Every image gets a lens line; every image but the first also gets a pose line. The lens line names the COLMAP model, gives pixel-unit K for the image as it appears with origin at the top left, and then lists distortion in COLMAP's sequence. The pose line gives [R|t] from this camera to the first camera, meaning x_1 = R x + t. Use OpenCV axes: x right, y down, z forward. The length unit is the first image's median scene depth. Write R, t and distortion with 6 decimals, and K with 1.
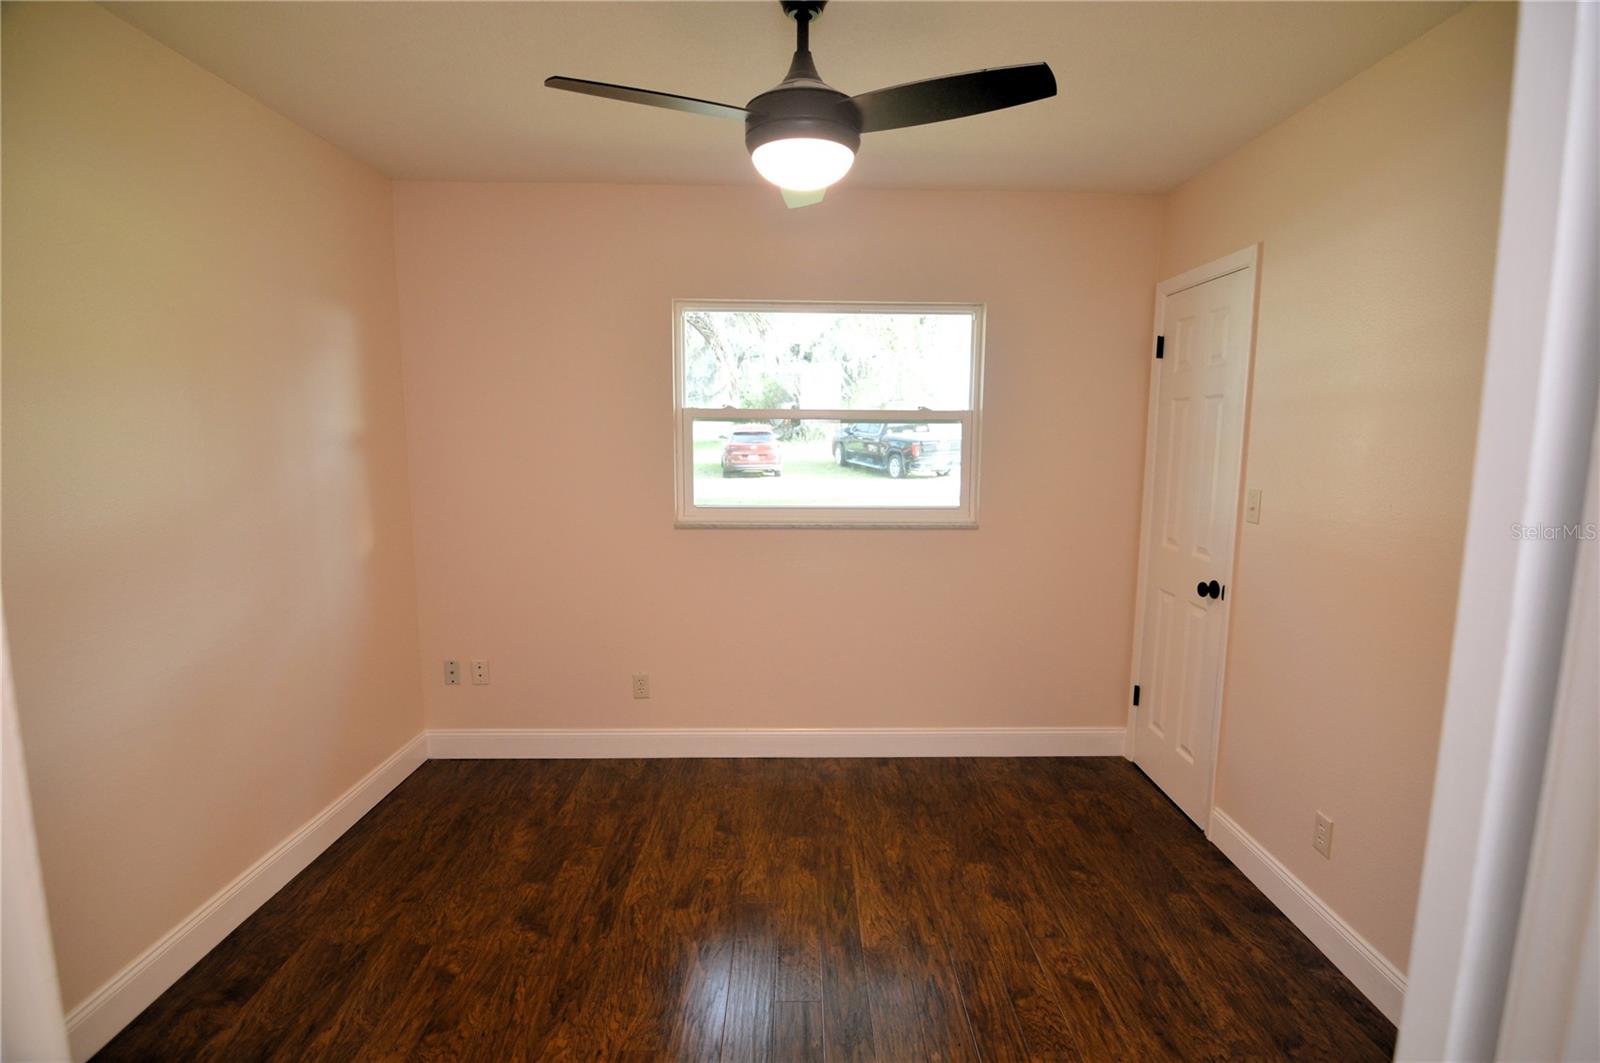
lens RADIAL K [[774.7, 0, 801.0], [0, 774.7, 535.4], [0, 0, 1]] dist [0.003189, 0.000605]
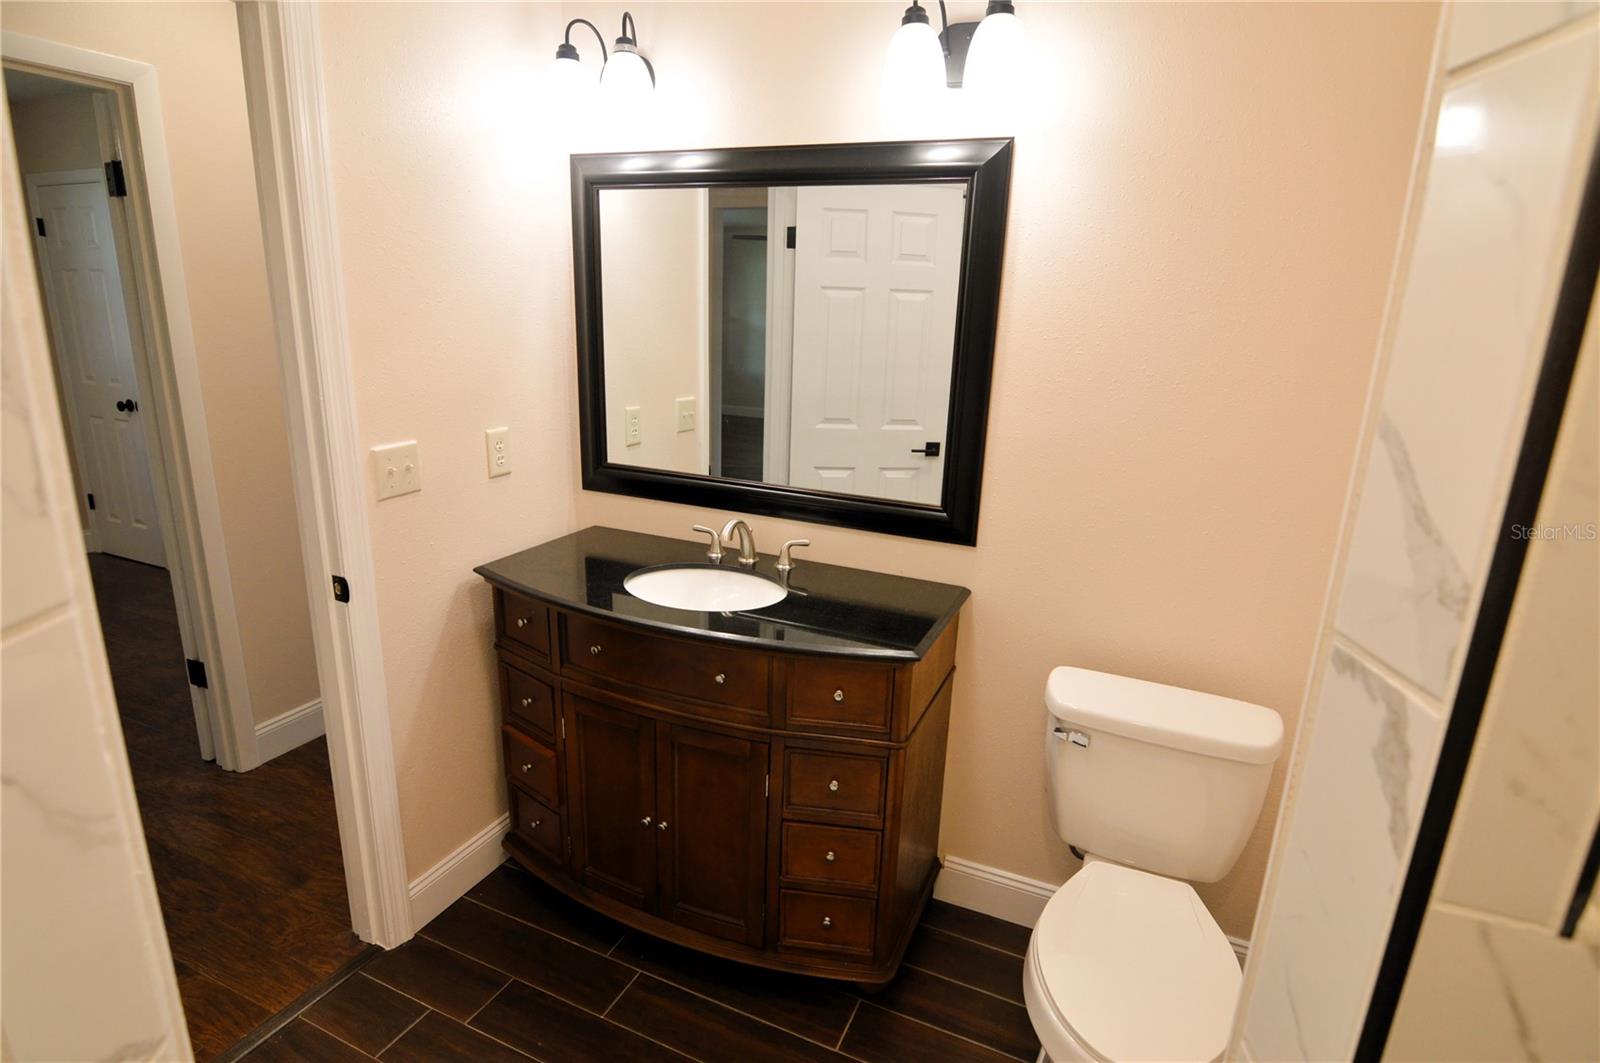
lens RADIAL K [[774.7, 0, 804.2], [0, 774.7, 526.3], [0, 0, 1]] dist [0.003189, 0.000605]
pose [[0.403317, -0.215826, 0.889244, -0.323653], [0.088099, 0.976431, 0.197030, 0.116019], [-0.910809, -0.001124, 0.412826, -0.799475]]
